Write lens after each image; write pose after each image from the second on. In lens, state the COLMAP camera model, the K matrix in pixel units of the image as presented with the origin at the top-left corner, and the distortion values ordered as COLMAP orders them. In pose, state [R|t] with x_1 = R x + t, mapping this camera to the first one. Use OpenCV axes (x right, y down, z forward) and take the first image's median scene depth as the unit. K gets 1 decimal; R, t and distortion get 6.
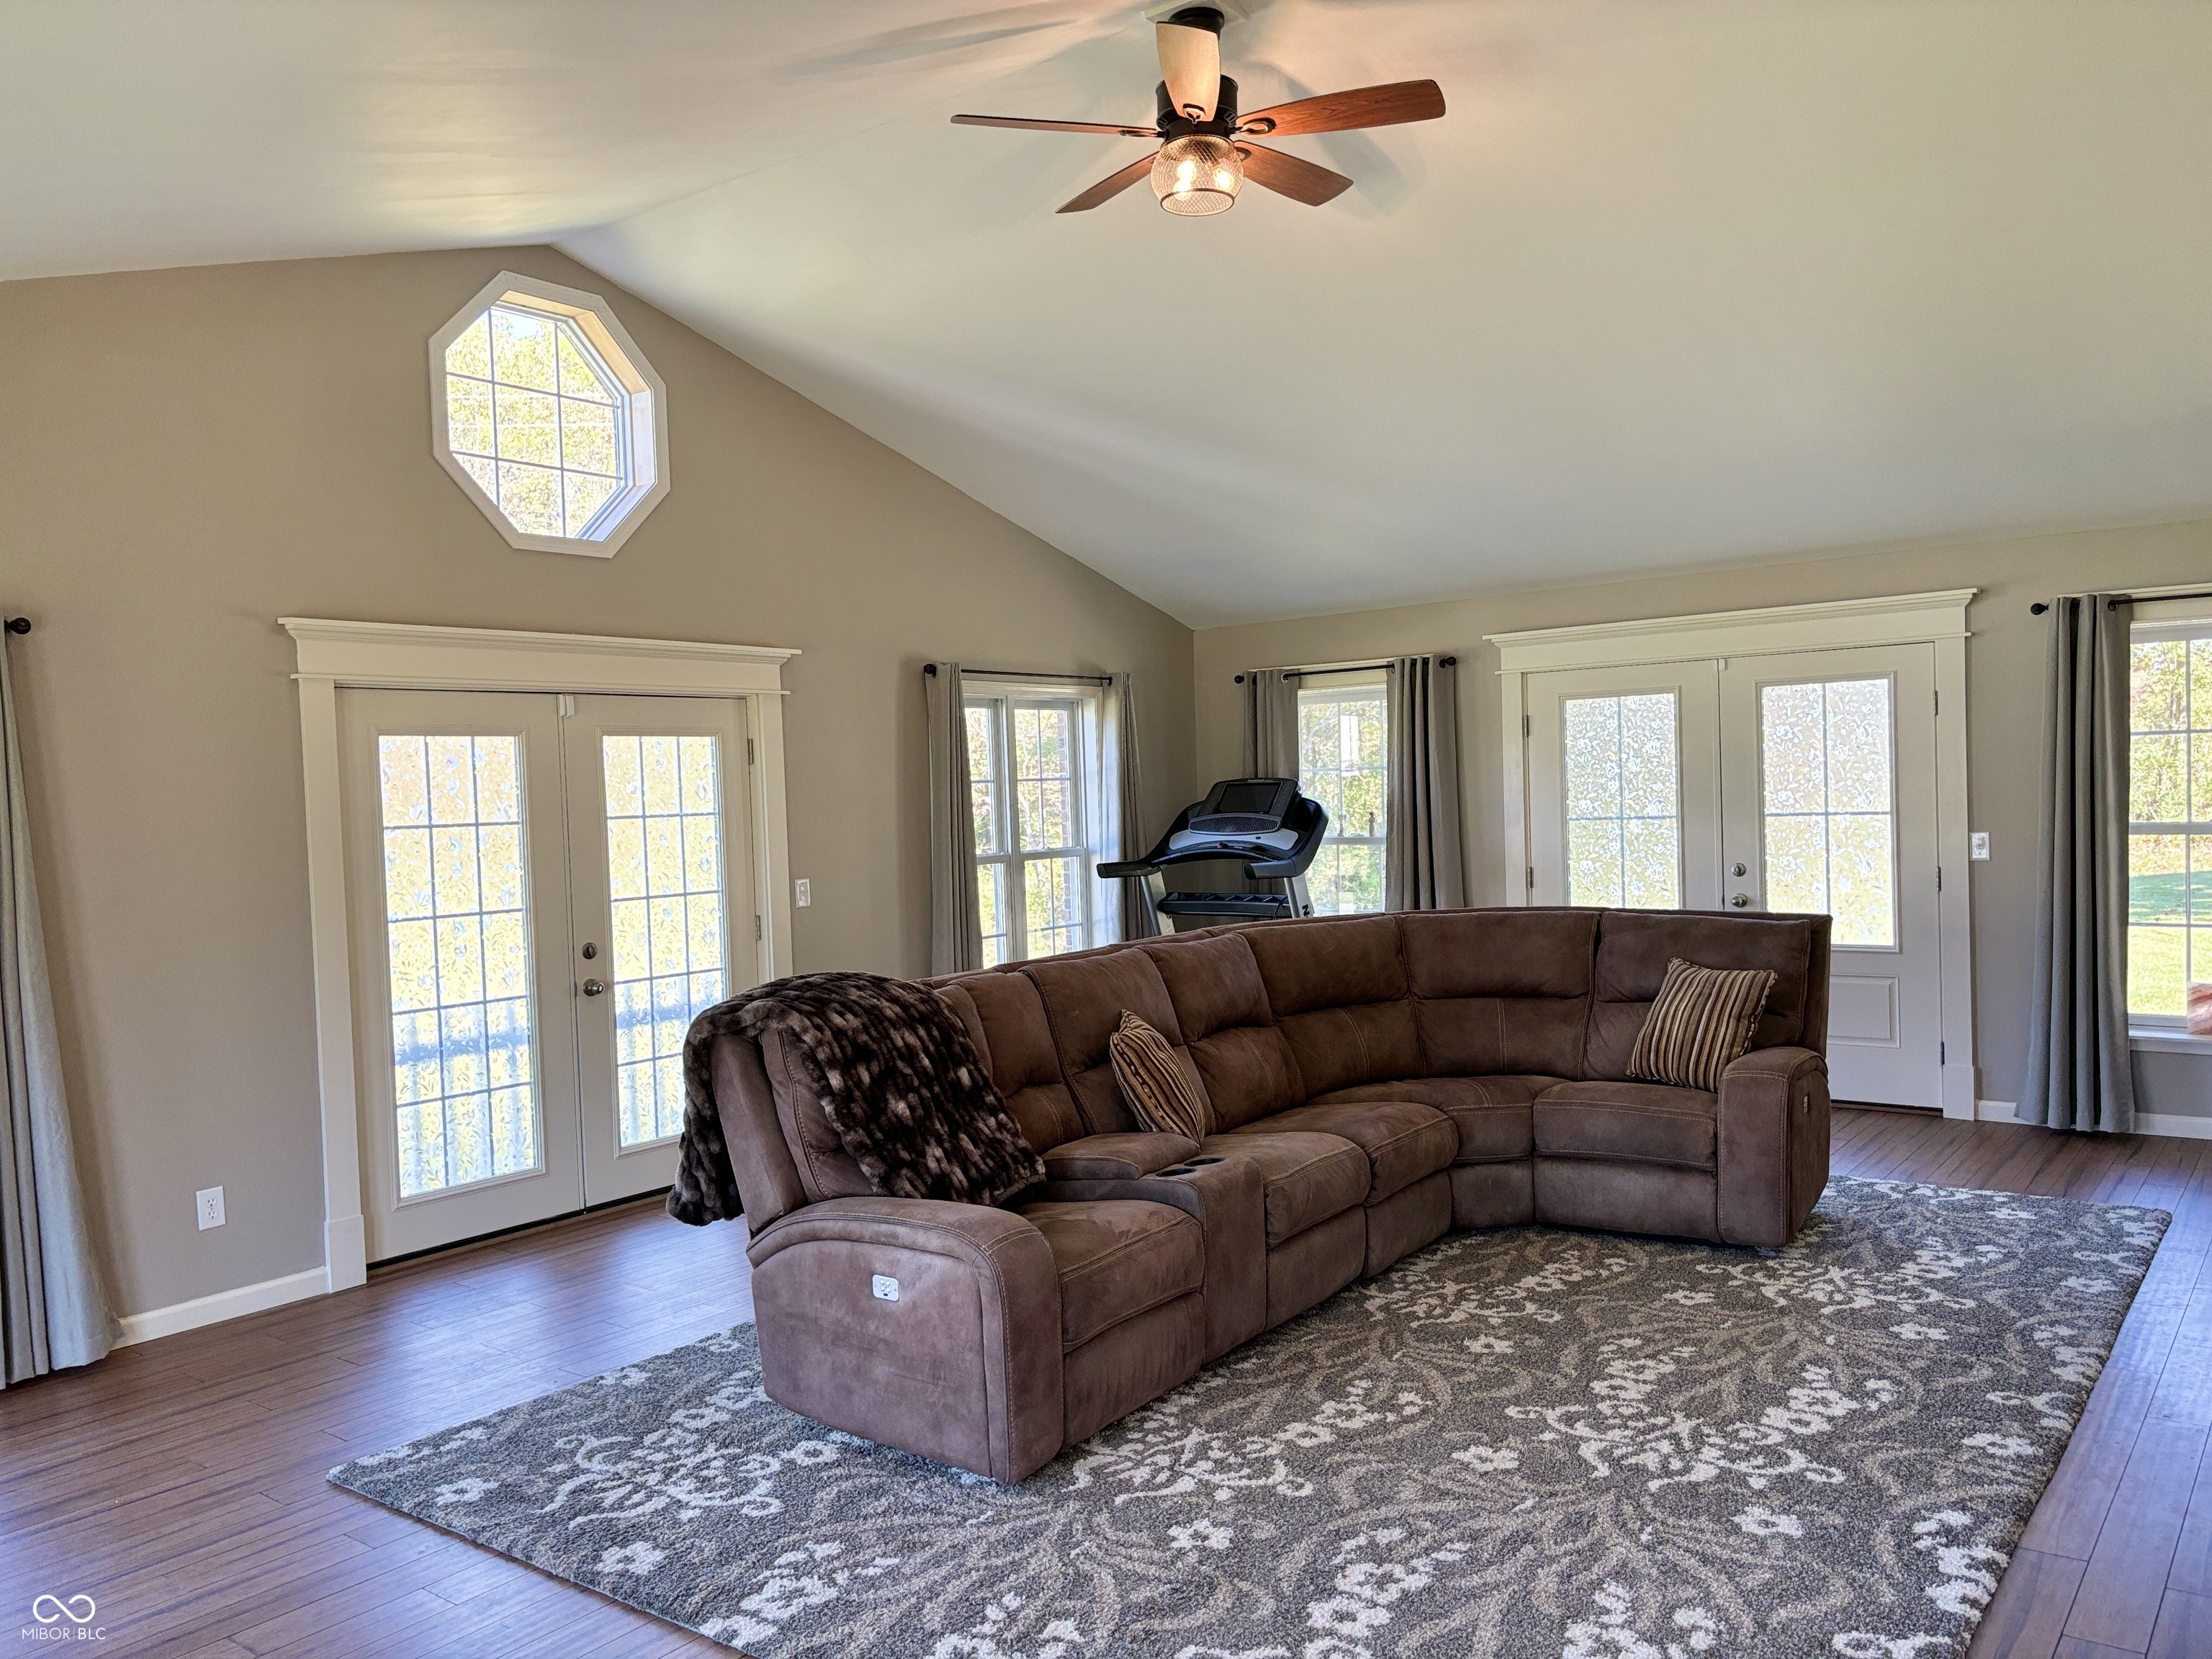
lens RADIAL K [[1664.0, 0, 1106.0], [0, 1664.0, 840.3], [0, 0, 1]] dist [0.047407, -0.049926]
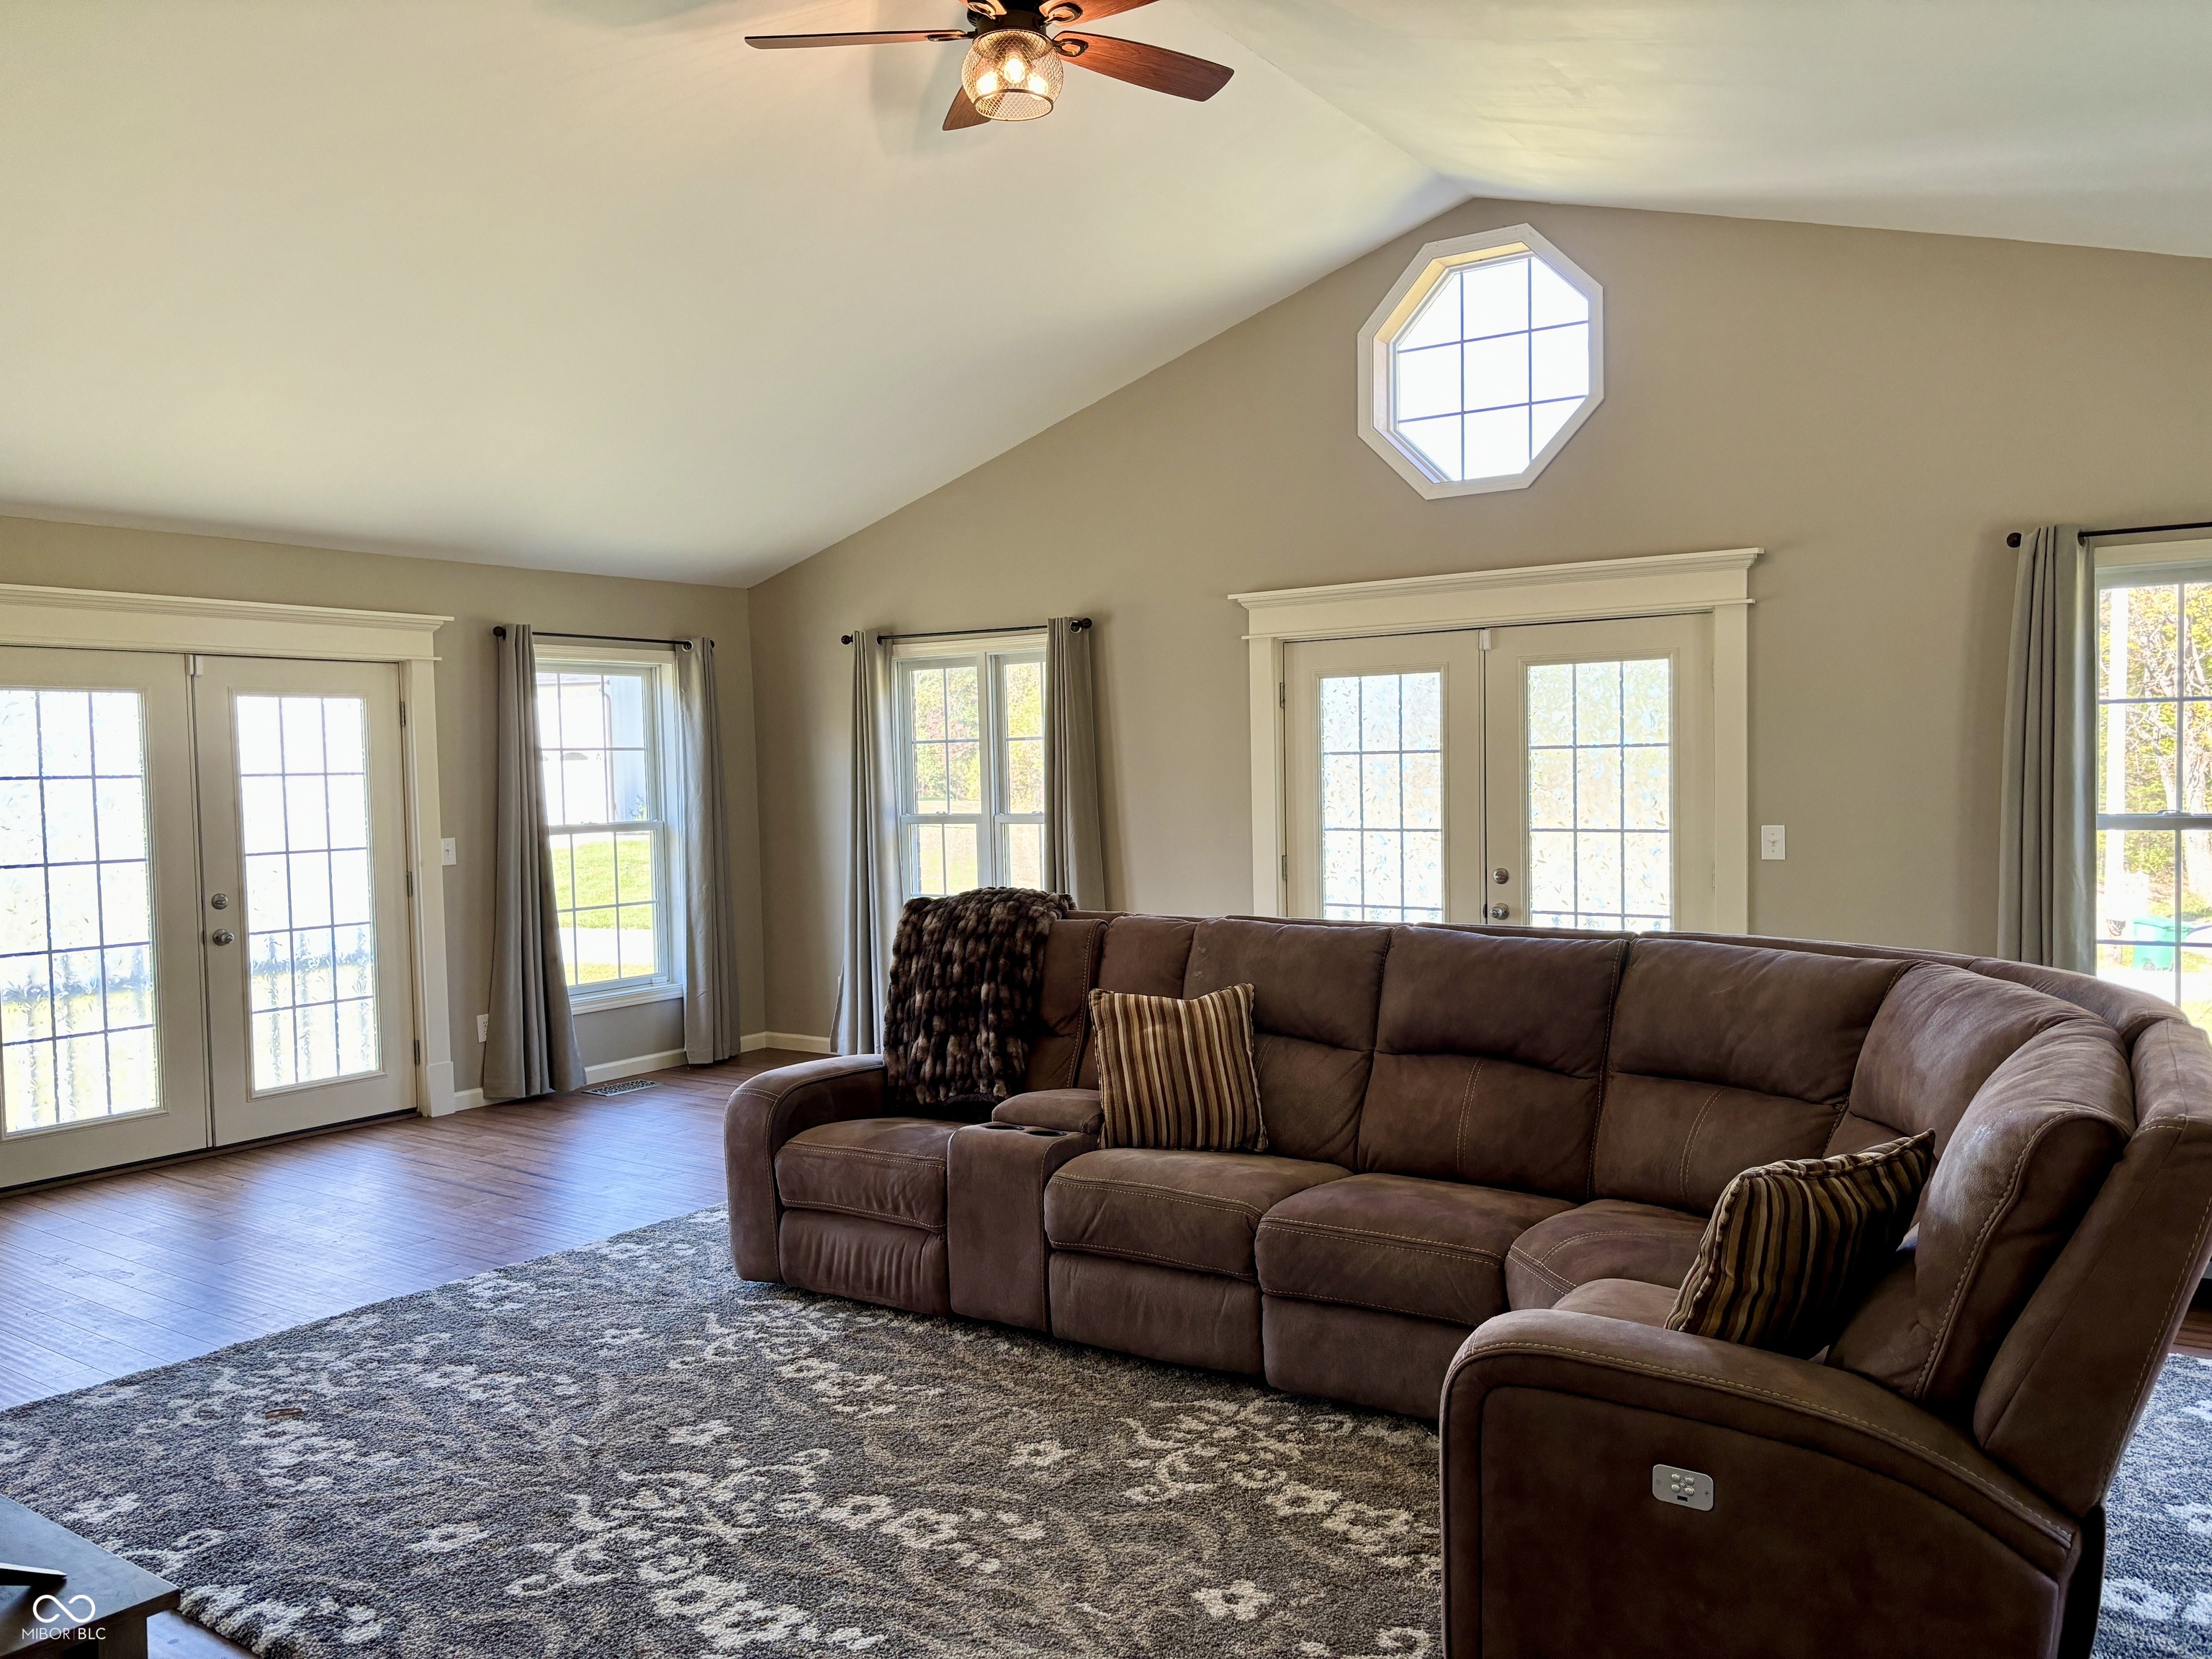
lens RADIAL K [[1664.0, 0, 1105.5], [0, 1664.0, 836.0], [0, 0, 1]] dist [0.047407, -0.049926]
pose [[0.044567, 0.077963, -0.995960, 0.996884], [-0.012867, 0.996912, 0.077462, -0.050049], [0.998924, 0.009363, 0.045433, 0.996680]]
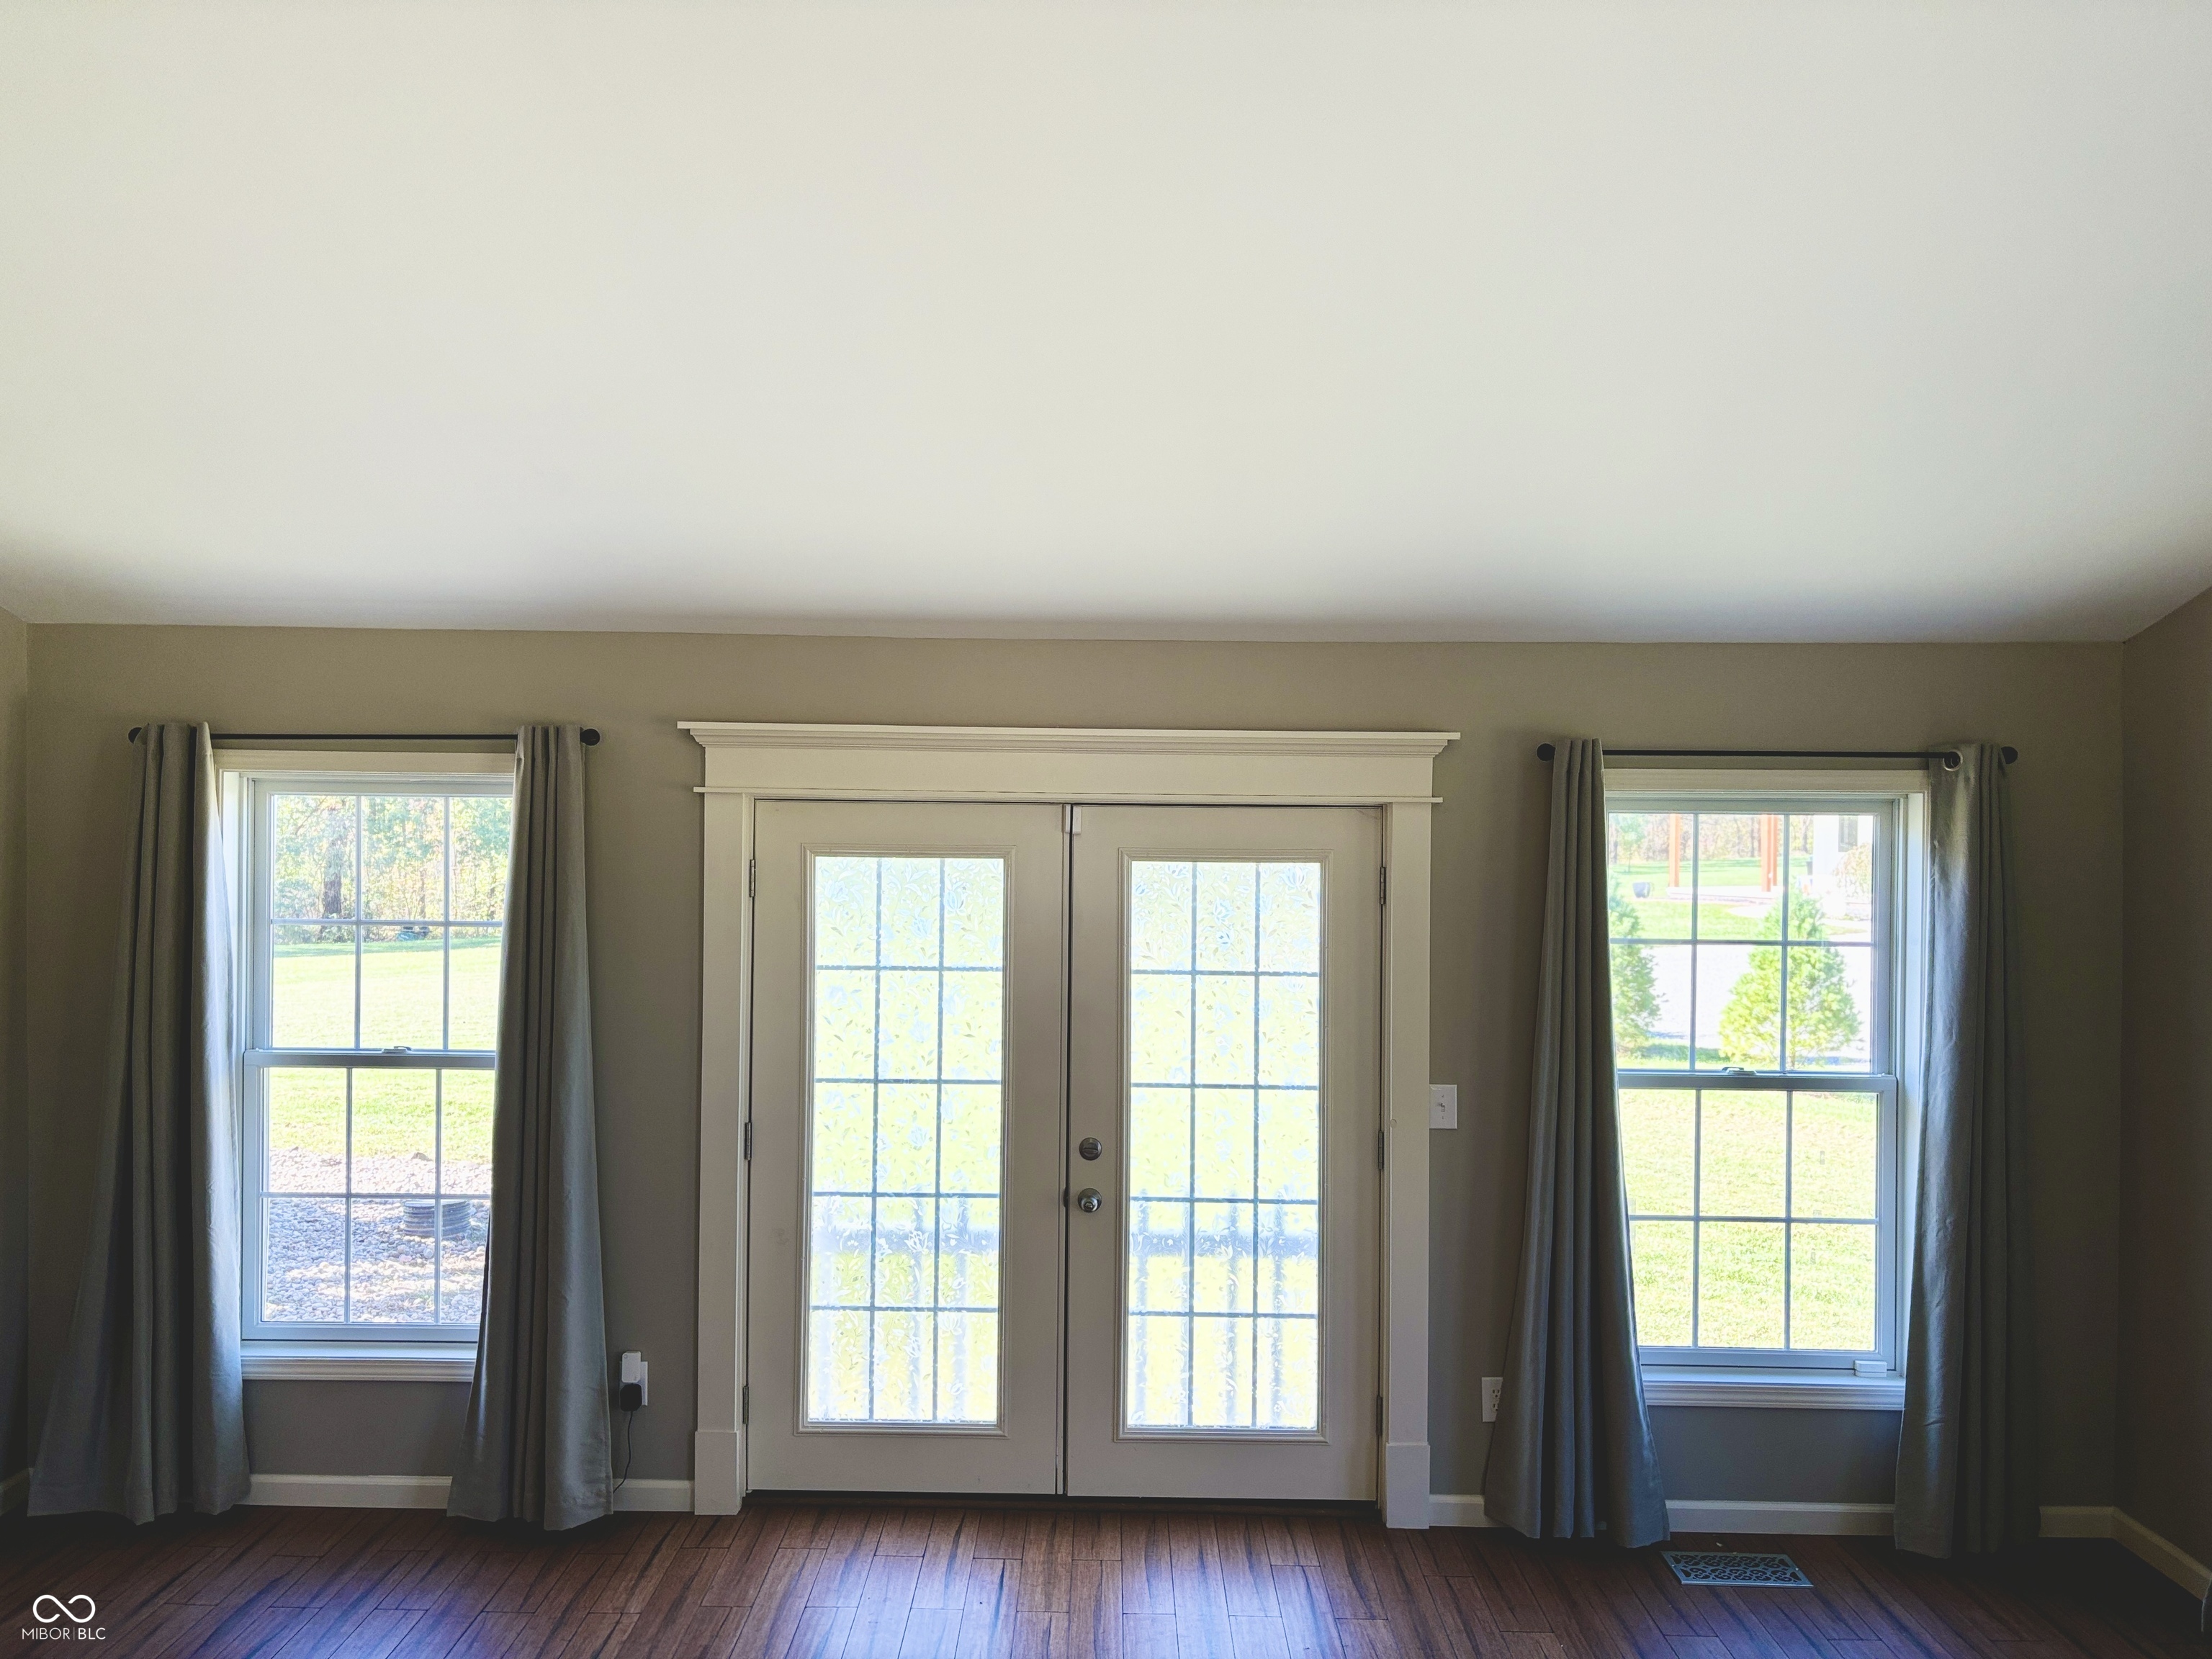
lens RADIAL K [[1664.0, 0, 1107.1], [0, 1664.0, 844.6], [0, 0, 1]] dist [0.047407, -0.049926]
pose [[-0.799790, 0.021689, -0.599887, 0.114183], [-0.001206, 0.999287, 0.037737, -0.097786], [0.600278, 0.030905, -0.799194, 1.121745]]
